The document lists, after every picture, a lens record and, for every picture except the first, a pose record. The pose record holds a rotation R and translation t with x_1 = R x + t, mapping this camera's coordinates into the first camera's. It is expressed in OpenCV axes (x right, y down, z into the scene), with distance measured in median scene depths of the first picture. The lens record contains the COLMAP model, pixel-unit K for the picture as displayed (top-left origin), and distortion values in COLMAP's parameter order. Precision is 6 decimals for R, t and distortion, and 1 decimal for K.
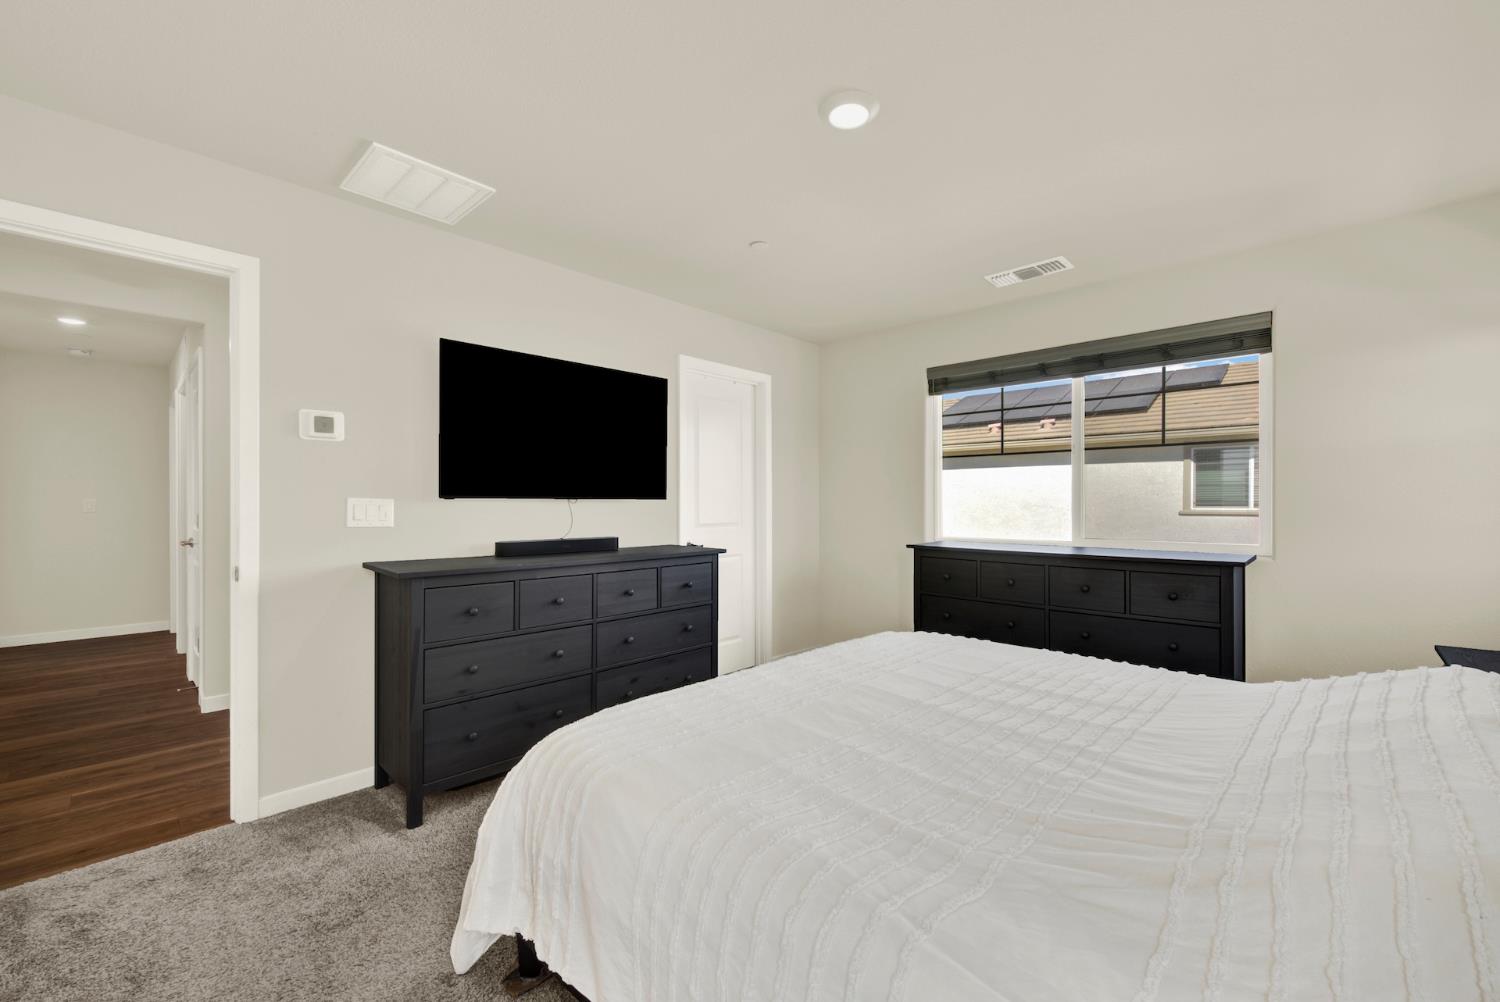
lens RADIAL K [[598.0, 0, 755.5], [0, 598.0, 507.0], [0, 0, 1]] dist [-0.000265, -0.000094]
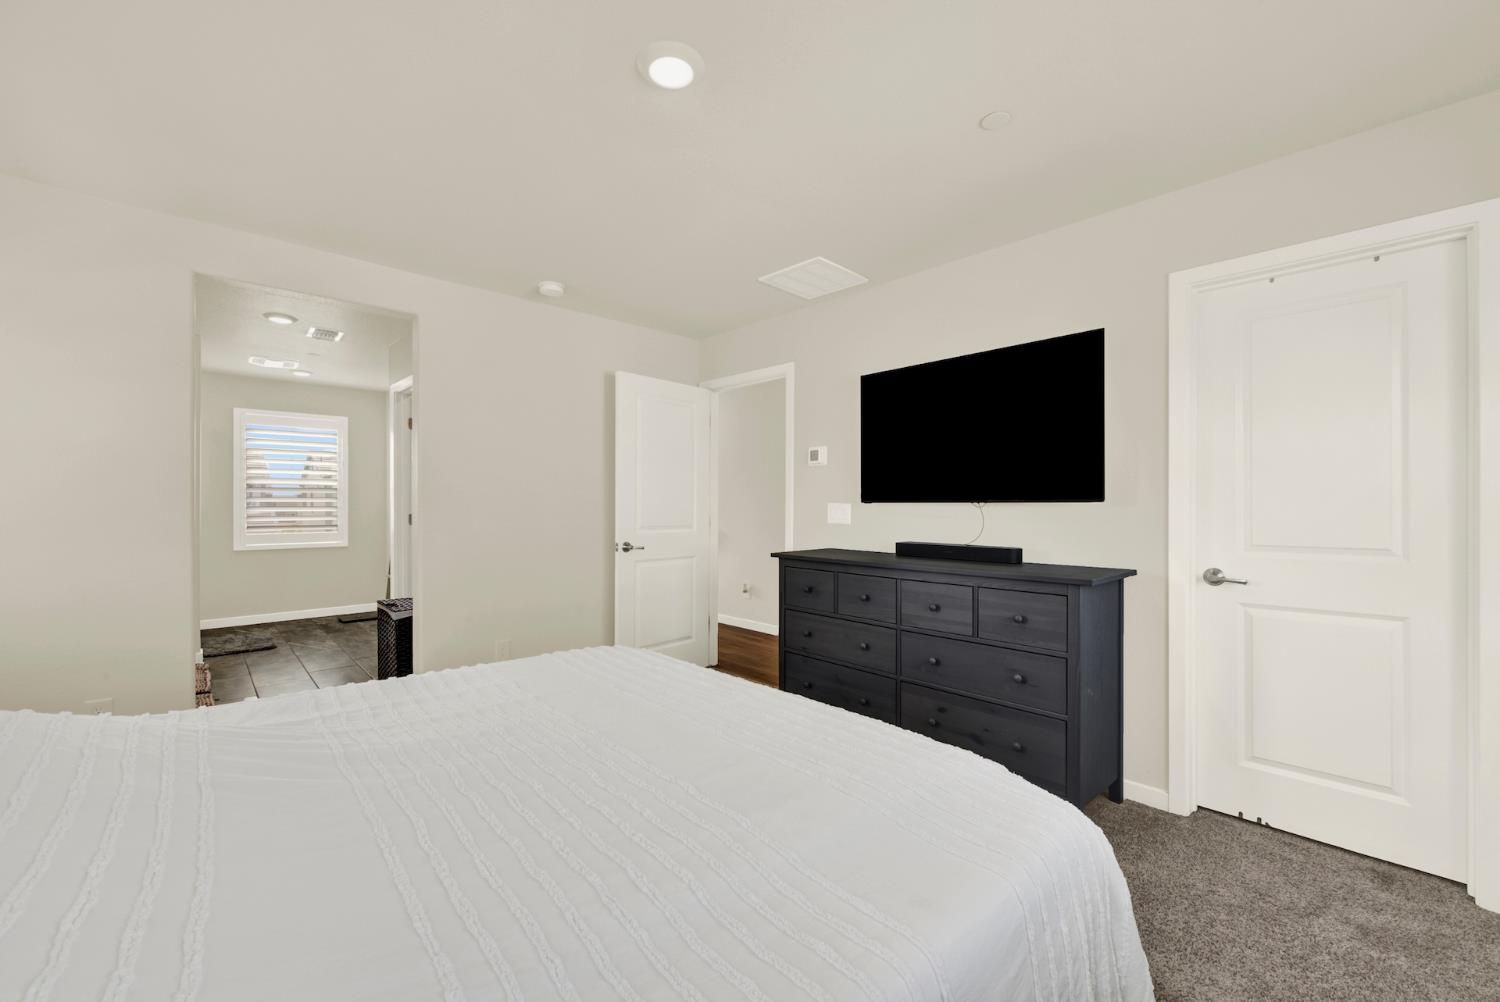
lens RADIAL K [[615.5, 0, 756.6], [0, 615.5, 508.0], [0, 0, 1]] dist [-0.000503, -0.000489]
pose [[-0.051829, 0.008133, -0.998623, 0.738473], [-0.001121, 0.999966, 0.008202, -0.013858], [0.998655, 0.001545, -0.051818, 0.801049]]
